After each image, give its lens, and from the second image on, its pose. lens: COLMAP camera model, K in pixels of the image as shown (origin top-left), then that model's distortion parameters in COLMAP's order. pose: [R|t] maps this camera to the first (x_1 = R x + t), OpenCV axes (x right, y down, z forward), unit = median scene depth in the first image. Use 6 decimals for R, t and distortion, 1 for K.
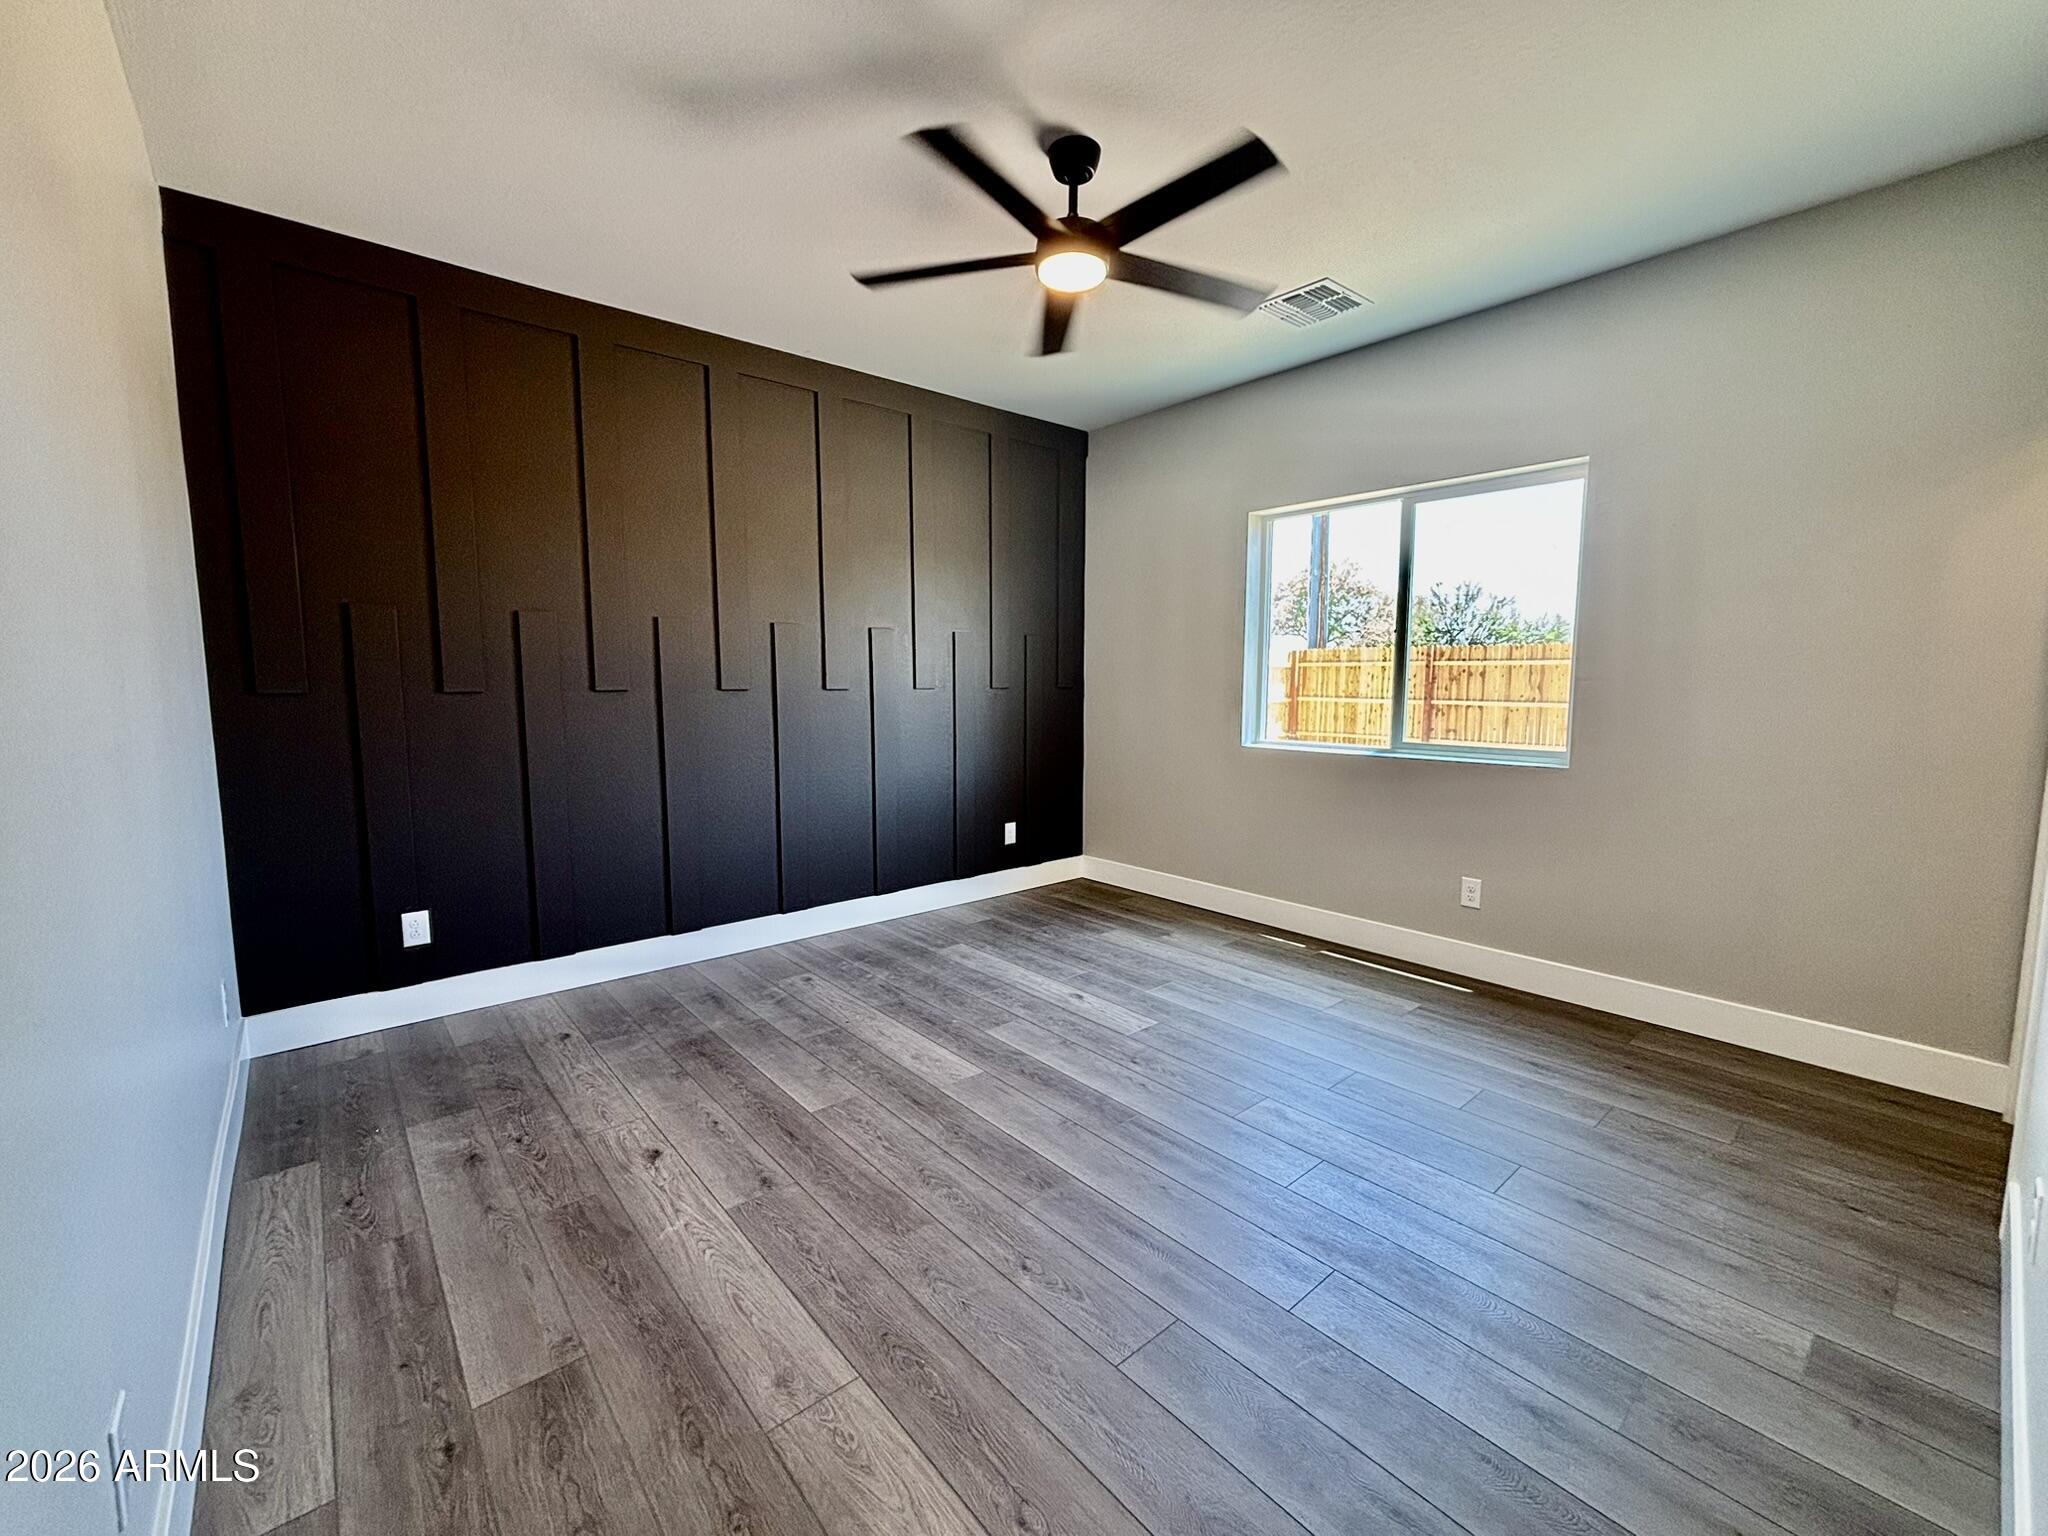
lens RADIAL K [[832.2, 0, 1019.4], [0, 832.2, 765.8], [0, 0, 1]] dist [0.001346, -0.000577]
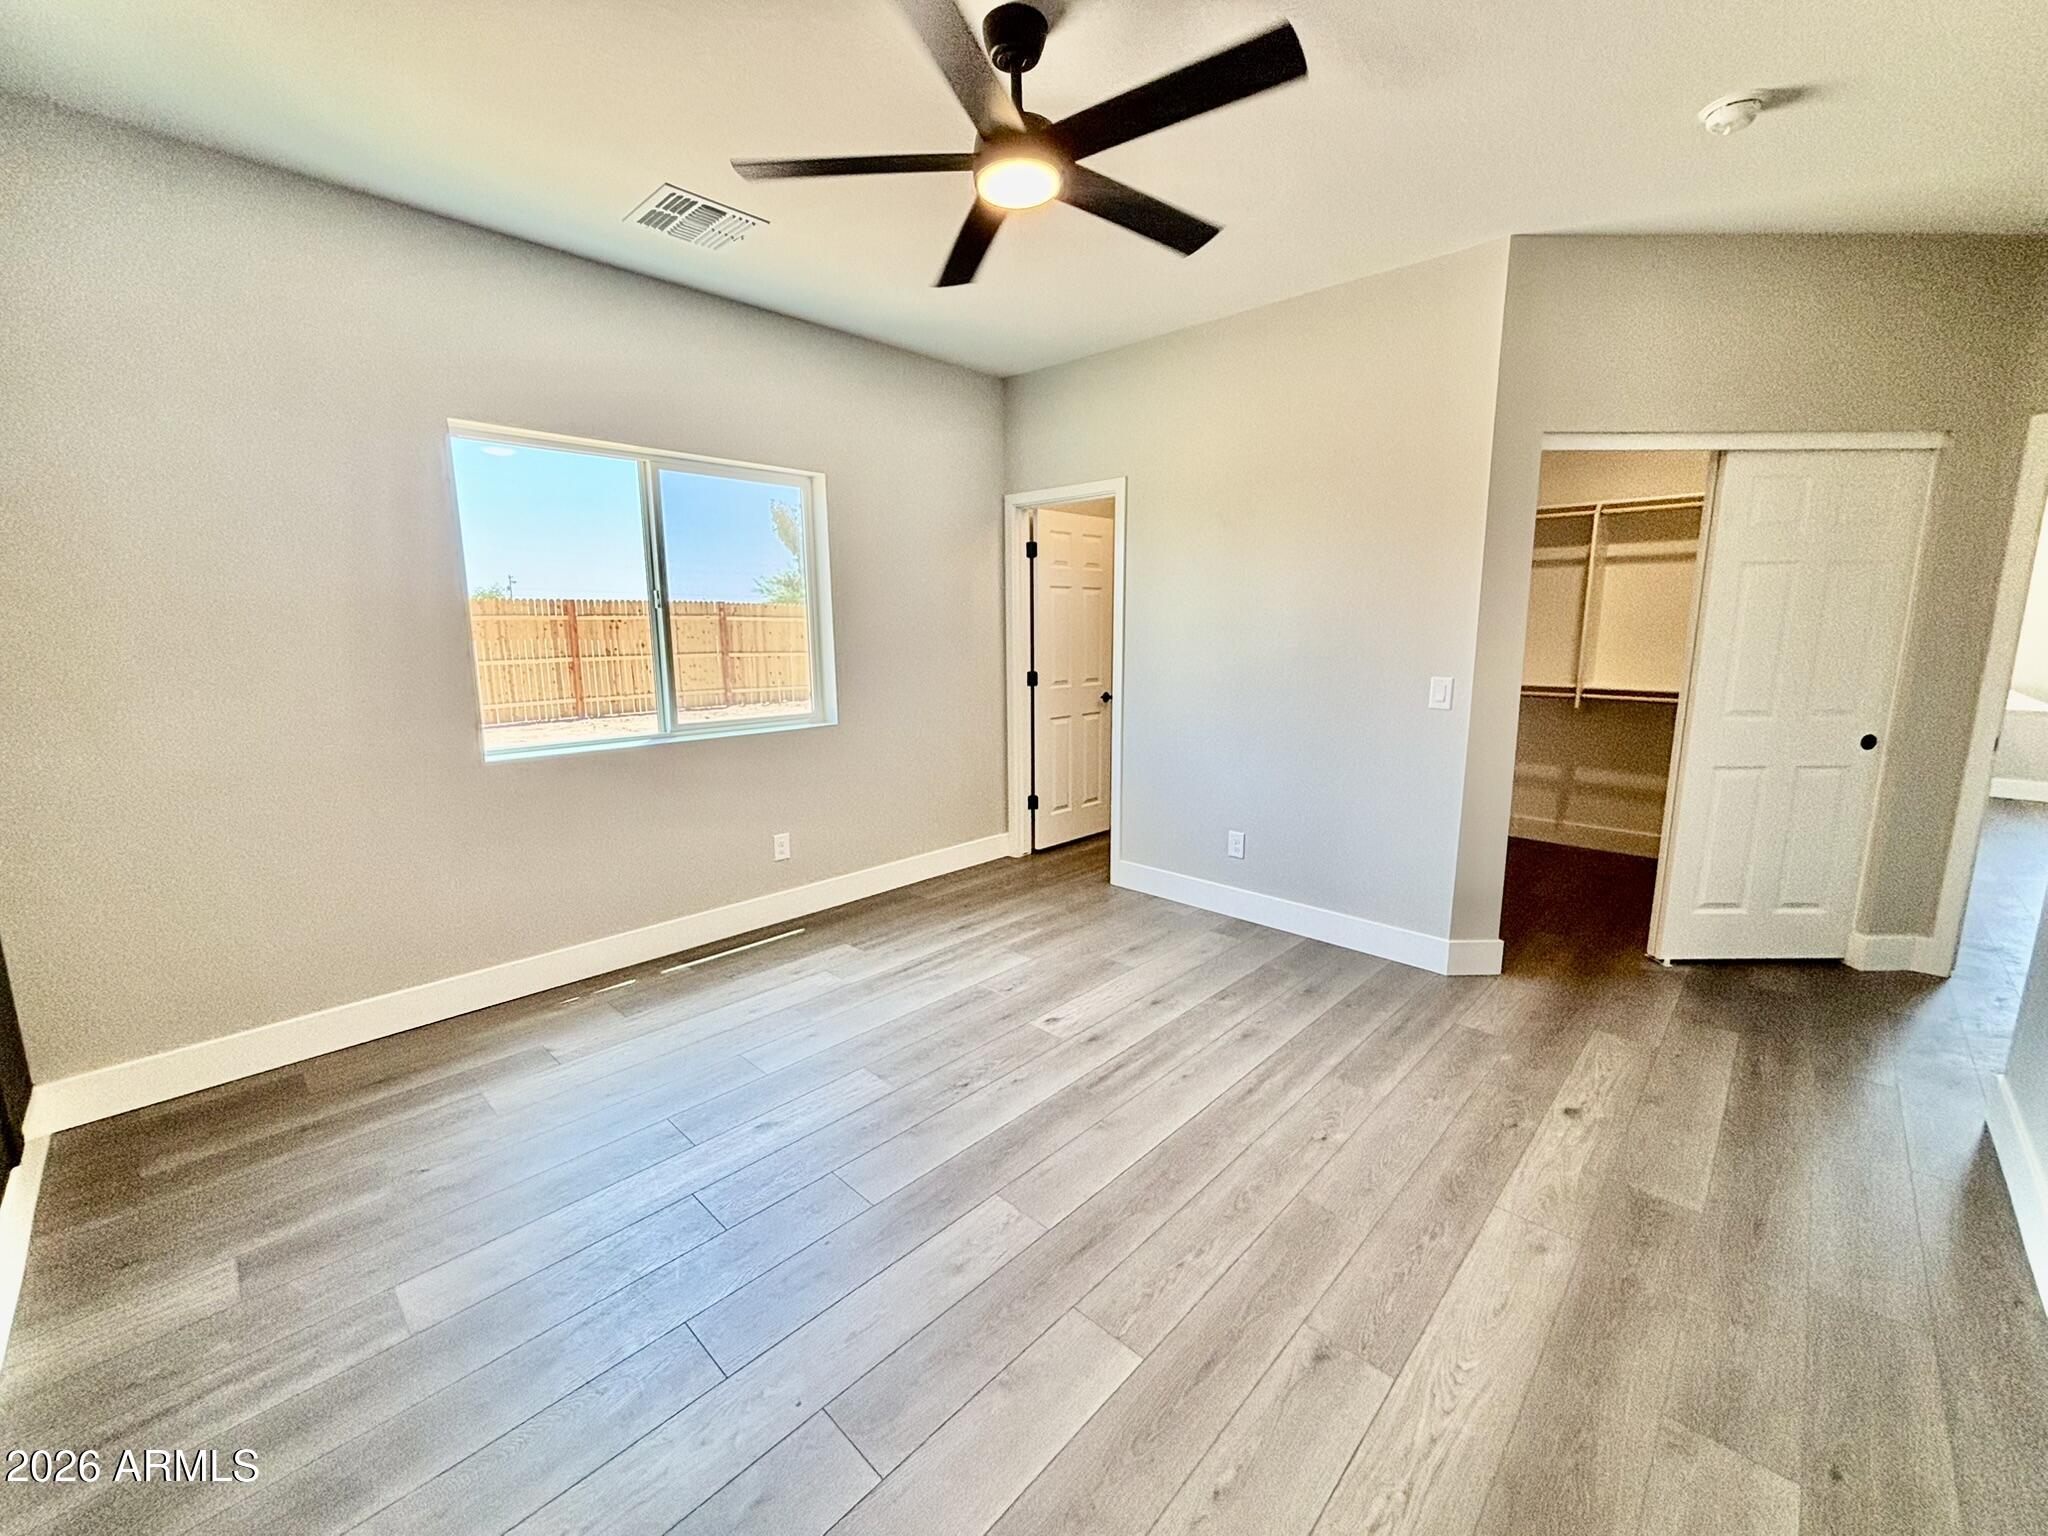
lens RADIAL K [[822.2, 0, 1035.7], [0, 822.2, 758.8], [0, 0, 1]] dist [0.000748, 0.000378]
pose [[-0.093625, -0.165679, 0.981726, -0.776548], [0.115338, 0.977613, 0.175984, -0.163629], [-0.988904, 0.129707, -0.072420, 1.041674]]
